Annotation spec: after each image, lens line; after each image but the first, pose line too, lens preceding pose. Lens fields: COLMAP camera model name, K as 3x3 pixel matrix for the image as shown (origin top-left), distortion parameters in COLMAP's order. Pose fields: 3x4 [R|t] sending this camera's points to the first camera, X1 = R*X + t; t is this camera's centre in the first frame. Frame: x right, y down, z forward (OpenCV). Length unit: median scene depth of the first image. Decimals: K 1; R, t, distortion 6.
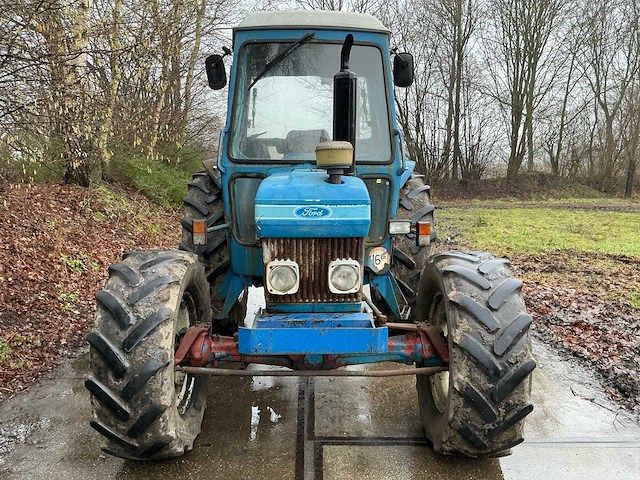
lens RADIAL K [[533.8, 0, 320.0], [0, 533.8, 240.0], [0, 0, 1]] dist [0.140803, -0.282930]
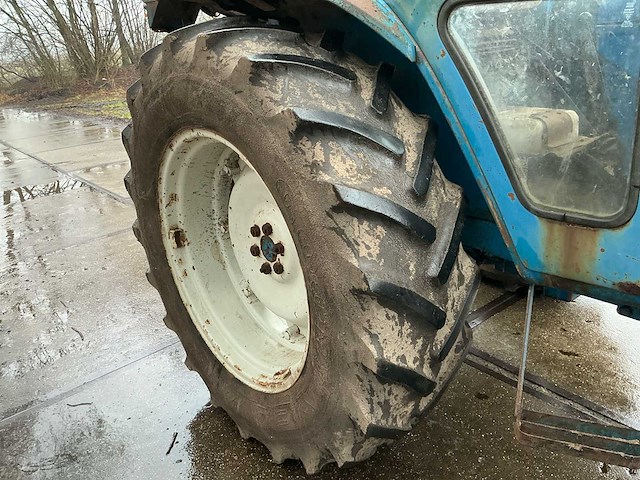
lens RADIAL K [[533.8, 0, 320.0], [0, 533.8, 240.0], [0, 0, 1]] dist [0.140803, -0.282930]
pose [[0.770424, -0.281440, 0.572048, -0.648846], [0.163424, 0.954486, 0.249497, -0.125722], [-0.616230, -0.098732, 0.781353, 1.168316]]
